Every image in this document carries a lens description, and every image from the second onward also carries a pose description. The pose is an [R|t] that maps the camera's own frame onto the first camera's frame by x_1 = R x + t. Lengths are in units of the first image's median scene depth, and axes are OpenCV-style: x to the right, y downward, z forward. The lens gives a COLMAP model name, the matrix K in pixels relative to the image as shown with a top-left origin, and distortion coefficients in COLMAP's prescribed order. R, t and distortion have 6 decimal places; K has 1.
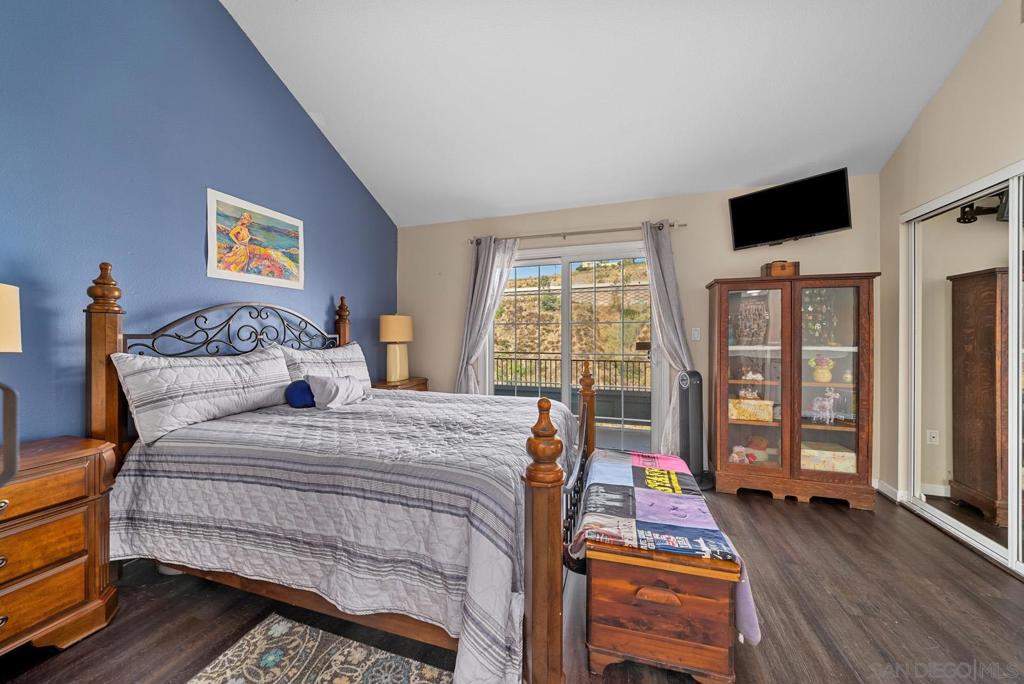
lens RADIAL K [[354.2, 0, 513.2], [0, 354.2, 340.8], [0, 0, 1]] dist [-0.008798, 0.000914]
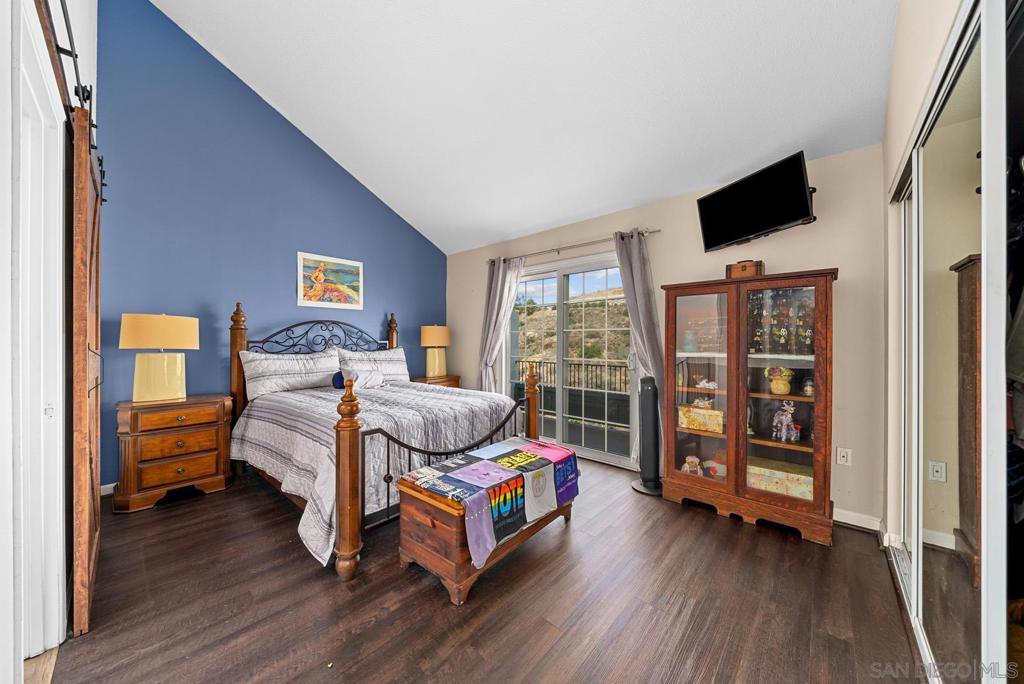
lens RADIAL K [[354.2, 0, 507.8], [0, 354.2, 346.0], [0, 0, 1]] dist [-0.008798, 0.000914]
pose [[0.915149, 0.005905, -0.403072, 0.590898], [-0.007055, 0.999974, -0.001367, 0.001069], [0.403054, 0.004095, 0.915167, -0.093690]]
